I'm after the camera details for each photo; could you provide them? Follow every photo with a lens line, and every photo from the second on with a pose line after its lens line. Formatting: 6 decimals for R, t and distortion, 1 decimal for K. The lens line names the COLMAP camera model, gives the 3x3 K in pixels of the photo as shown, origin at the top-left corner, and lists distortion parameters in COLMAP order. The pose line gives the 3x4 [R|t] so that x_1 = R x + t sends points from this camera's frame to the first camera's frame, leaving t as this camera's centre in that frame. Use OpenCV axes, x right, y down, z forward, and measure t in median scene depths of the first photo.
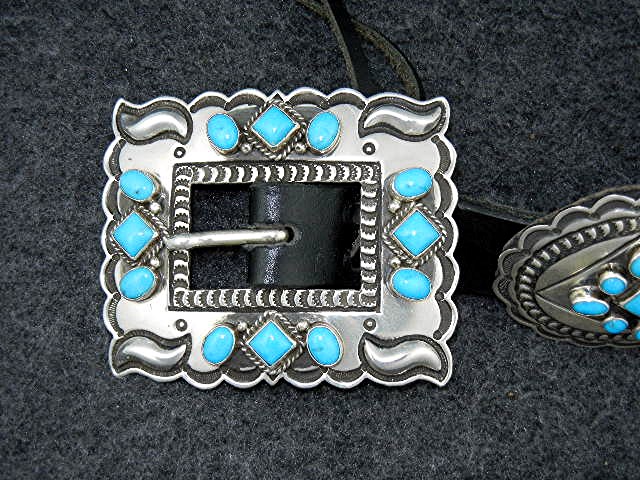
lens RADIAL K [[1282.3, 0, 320.0], [0, 1282.3, 240.0], [0, 0, 1]] dist [0.011265, 0.019552]
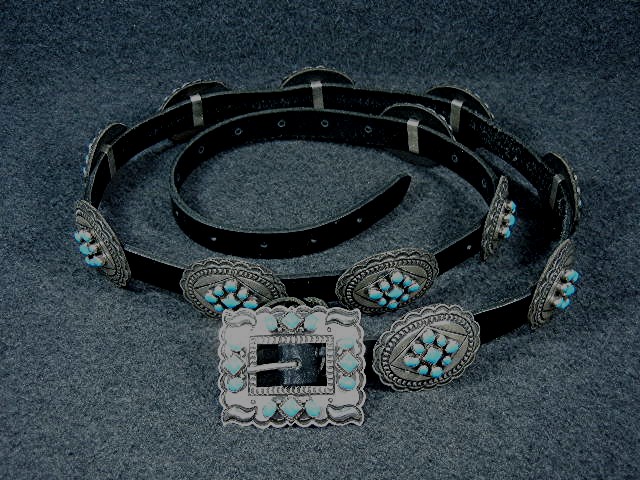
lens RADIAL K [[964.9, 0, 320.0], [0, 964.9, 240.0], [0, 0, 1]] dist [0.001258, -0.000226]
pose [[0.996675, 0.005820, 0.081270, -0.132762], [0.010198, 0.980691, -0.195296, 0.124318], [-0.080837, 0.195475, 0.977371, -0.865229]]
